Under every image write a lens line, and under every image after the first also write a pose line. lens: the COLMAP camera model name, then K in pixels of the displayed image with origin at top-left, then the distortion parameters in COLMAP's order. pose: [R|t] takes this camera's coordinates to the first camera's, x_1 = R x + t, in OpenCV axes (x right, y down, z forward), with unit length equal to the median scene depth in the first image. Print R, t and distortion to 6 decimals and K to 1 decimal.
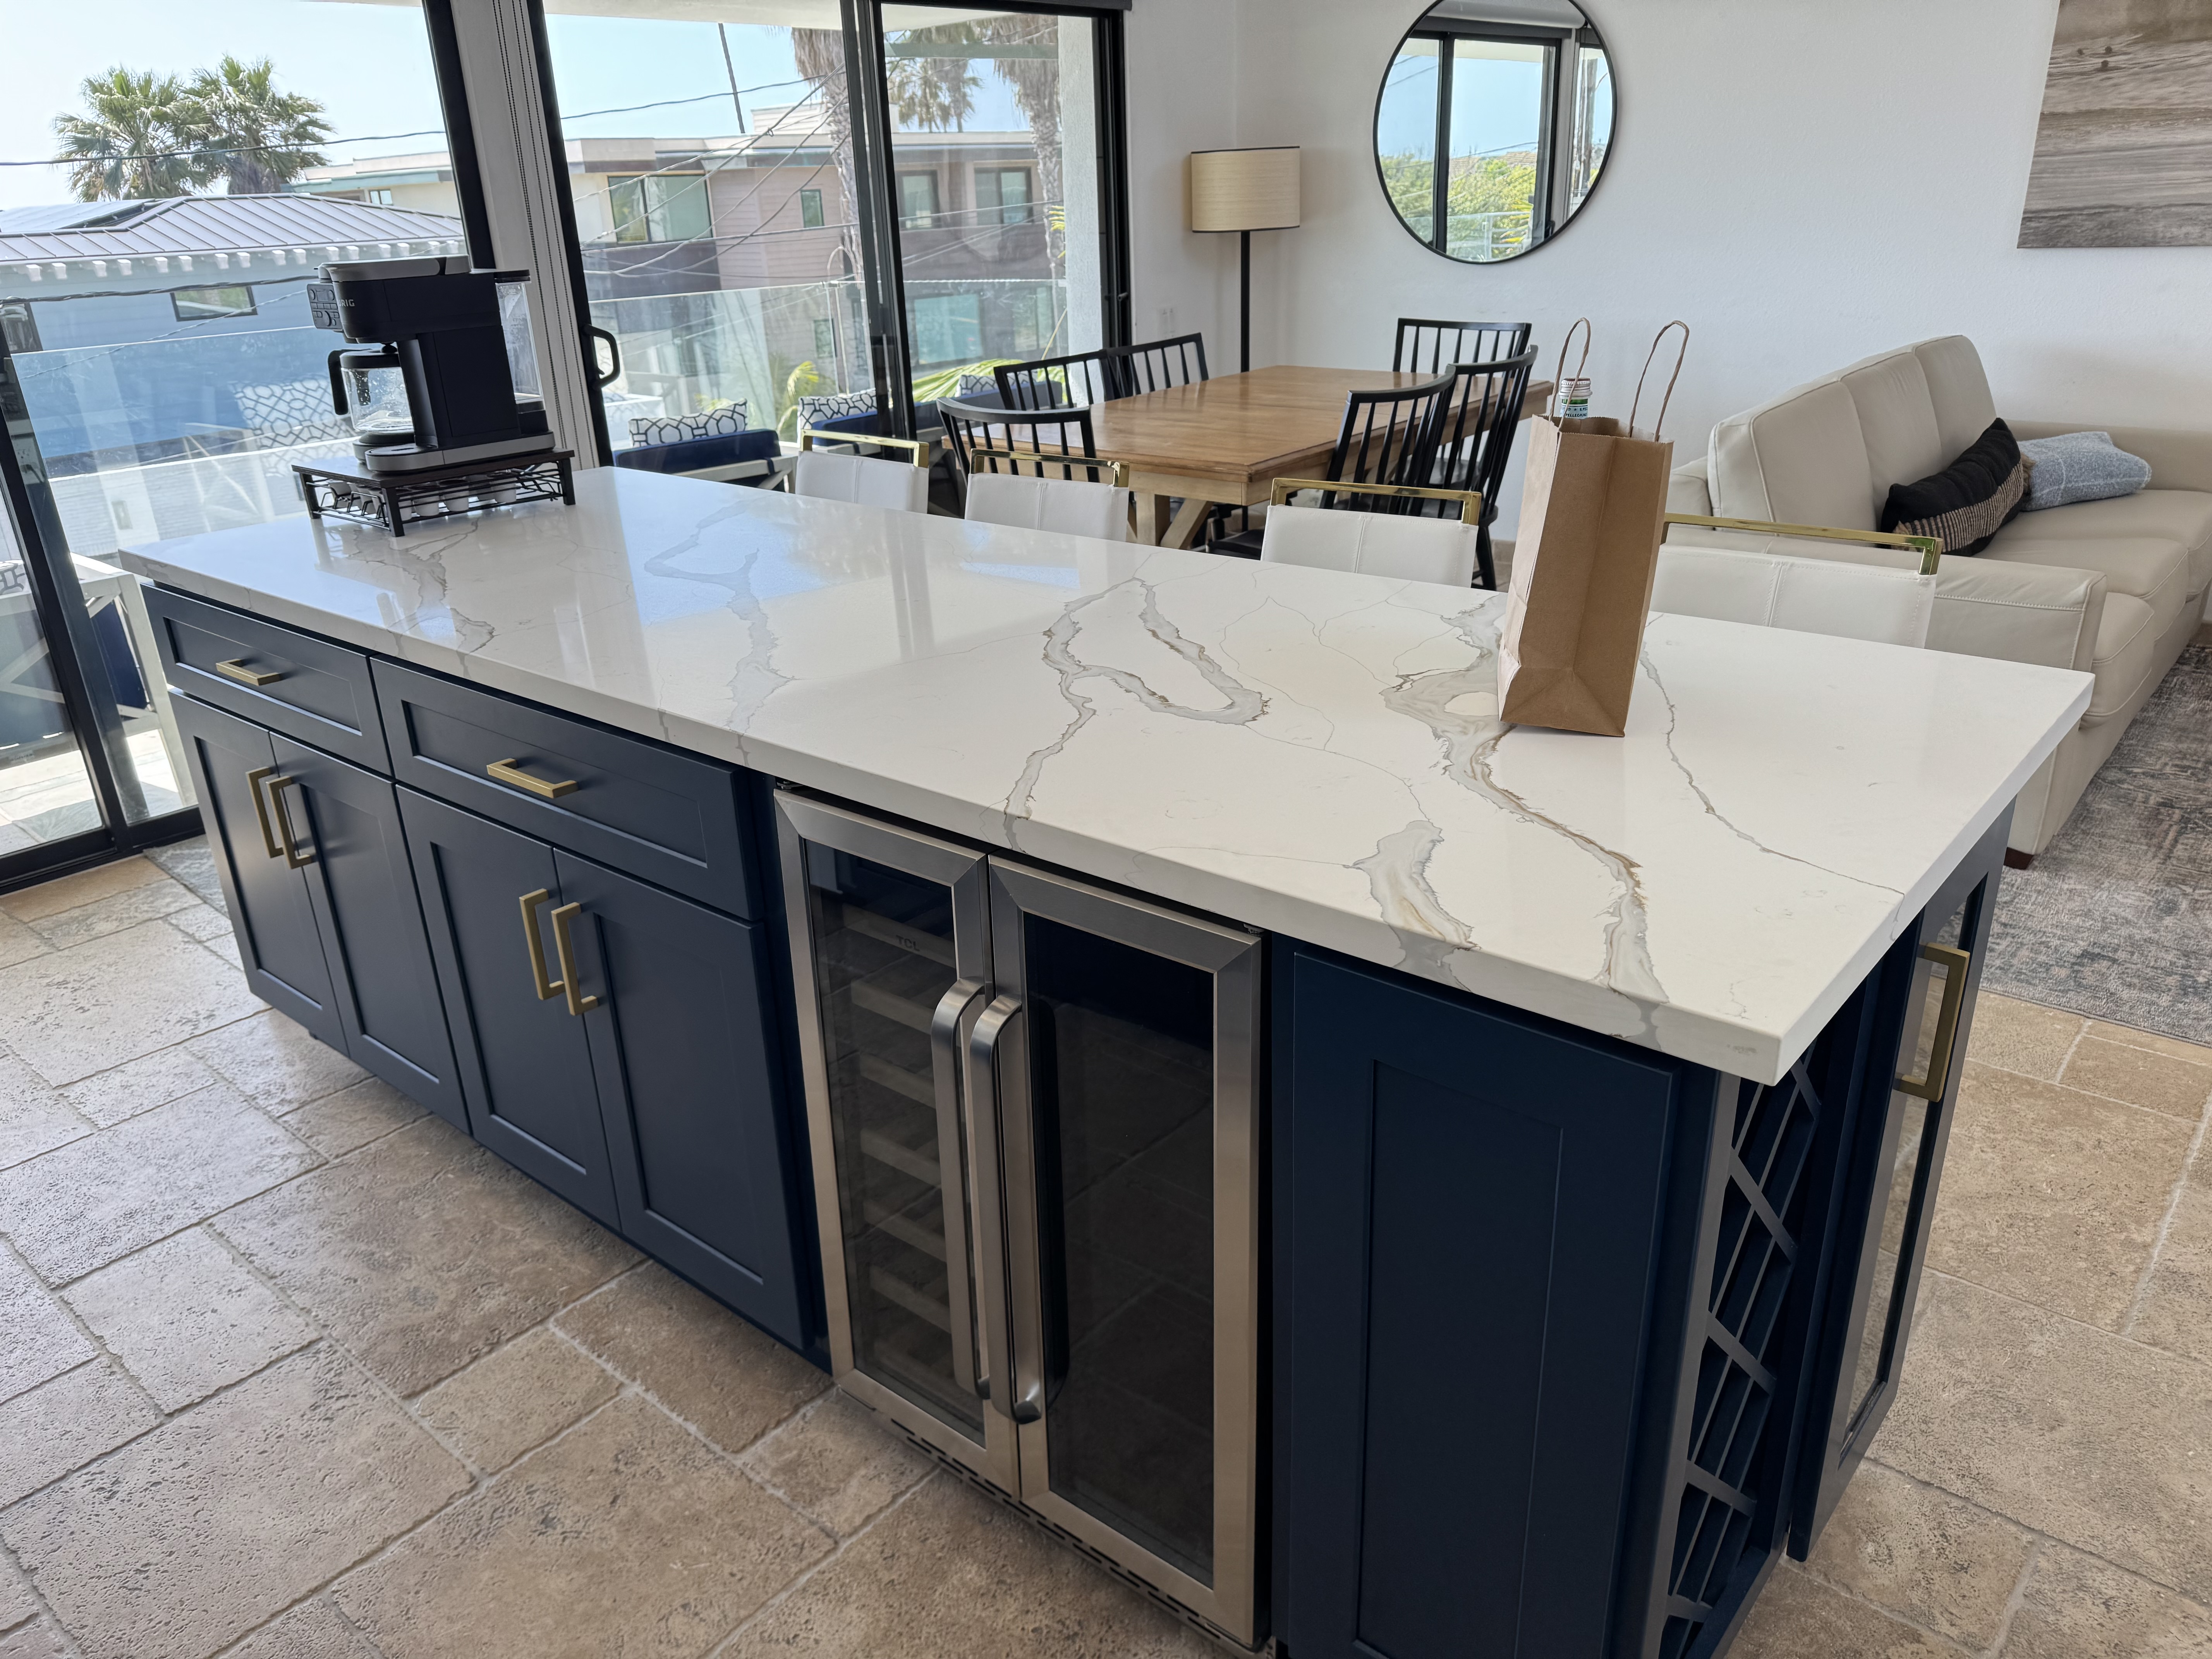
lens RADIAL K [[1572.3, 0, 1114.6], [0, 1572.3, 844.1], [0, 0, 1]] dist [0.031856, -0.042010]
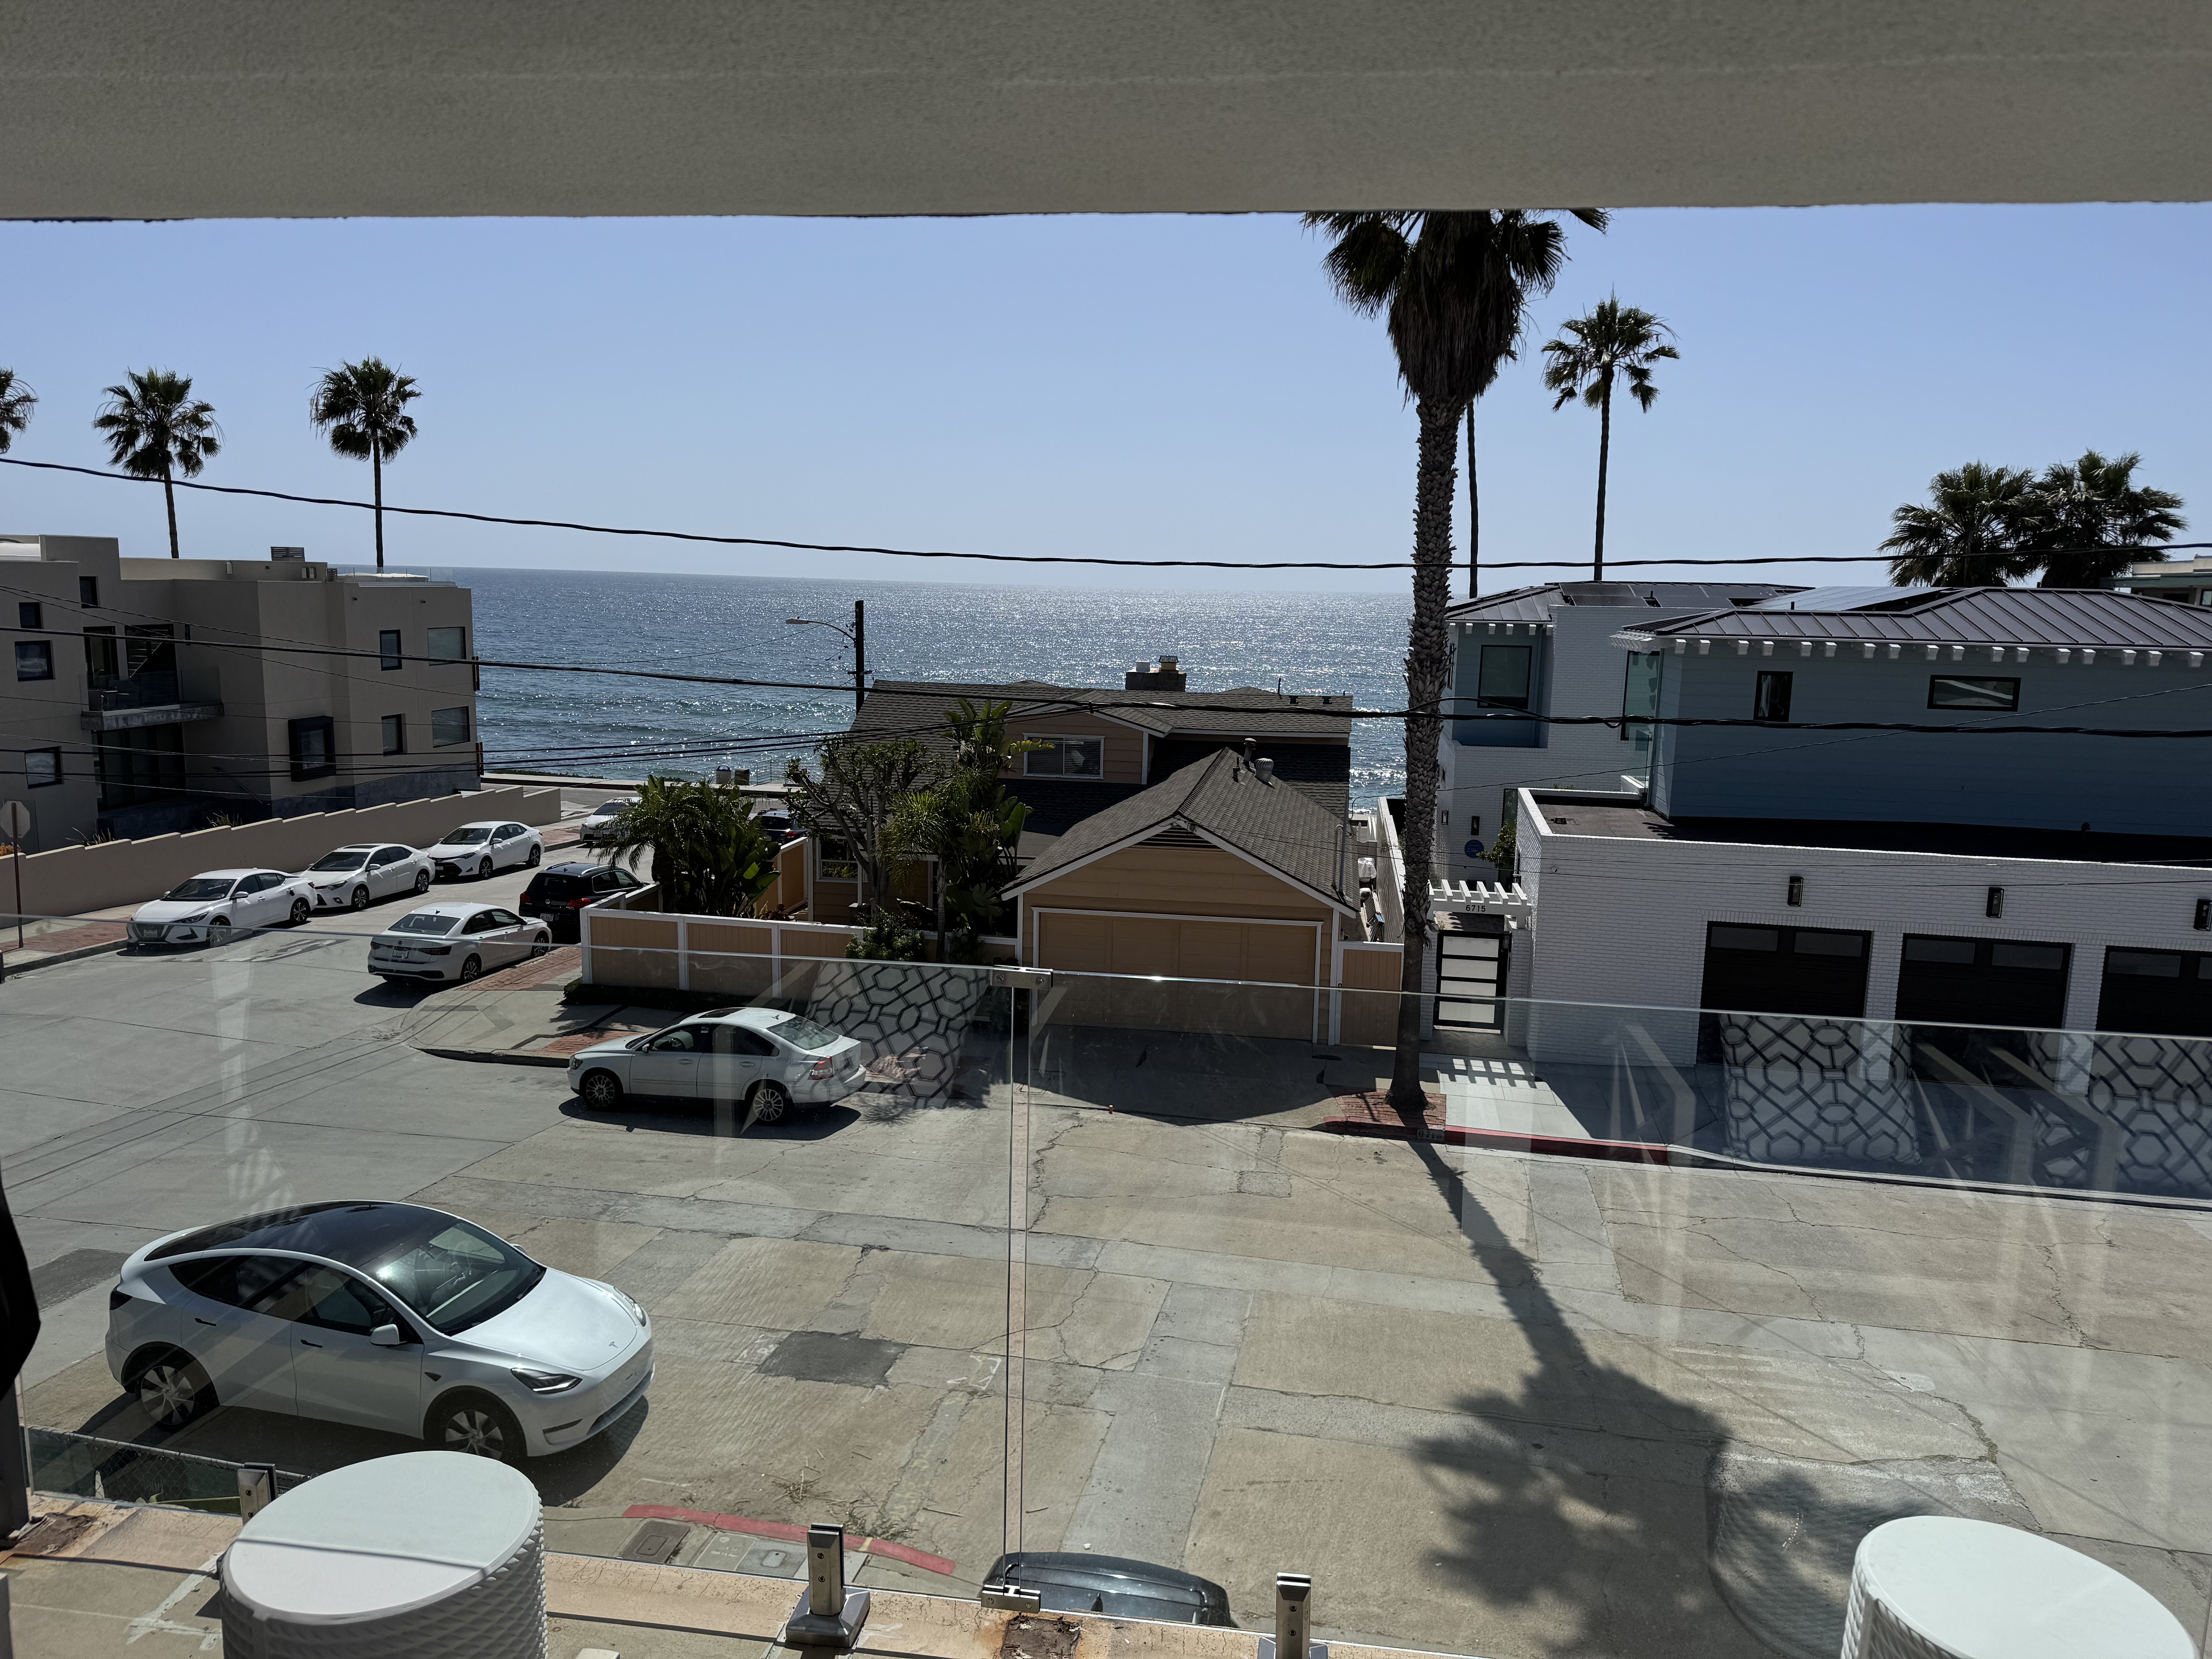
lens RADIAL K [[1572.3, 0, 1127.4], [0, 1572.3, 832.5], [0, 0, 1]] dist [0.031856, -0.042010]
pose [[0.532677, 0.180550, -0.826836, -0.945965], [-0.366391, 0.929876, -0.032992, -0.939862], [0.762898, 0.320519, 0.561475, 2.202668]]
